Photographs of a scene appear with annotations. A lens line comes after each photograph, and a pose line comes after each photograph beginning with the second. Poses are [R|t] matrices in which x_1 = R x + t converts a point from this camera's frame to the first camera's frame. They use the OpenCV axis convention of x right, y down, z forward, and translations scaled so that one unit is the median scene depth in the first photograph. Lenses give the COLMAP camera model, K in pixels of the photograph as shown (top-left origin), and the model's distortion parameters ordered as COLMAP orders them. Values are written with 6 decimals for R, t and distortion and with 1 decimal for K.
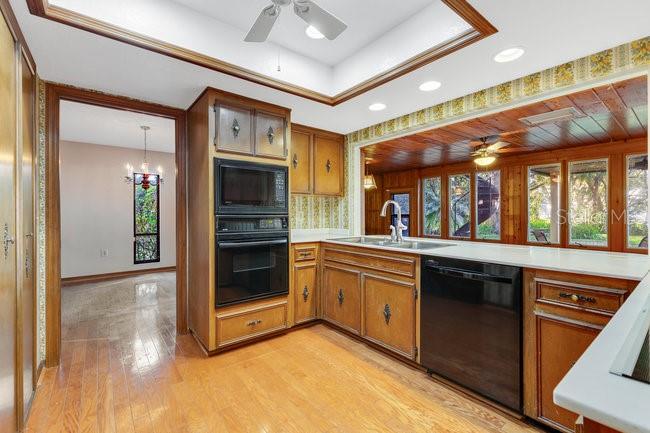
lens RADIAL K [[286.6, 0, 324.4], [0, 286.6, 210.3], [0, 0, 1]] dist [0.000659, -0.000501]
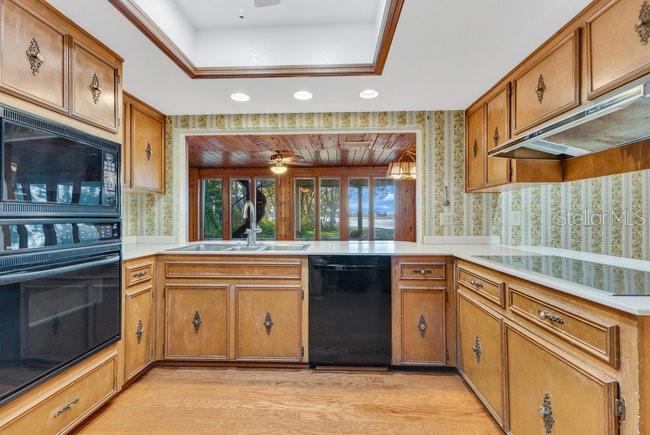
lens RADIAL K [[286.6, 0, 324.4], [0, 286.6, 211.3], [0, 0, 1]] dist [0.000659, -0.000501]
pose [[0.648454, 0.012748, 0.761147, -0.325828], [-0.007946, 0.999919, -0.009978, 0.003405], [-0.761212, 0.000422, 0.648503, 0.221157]]
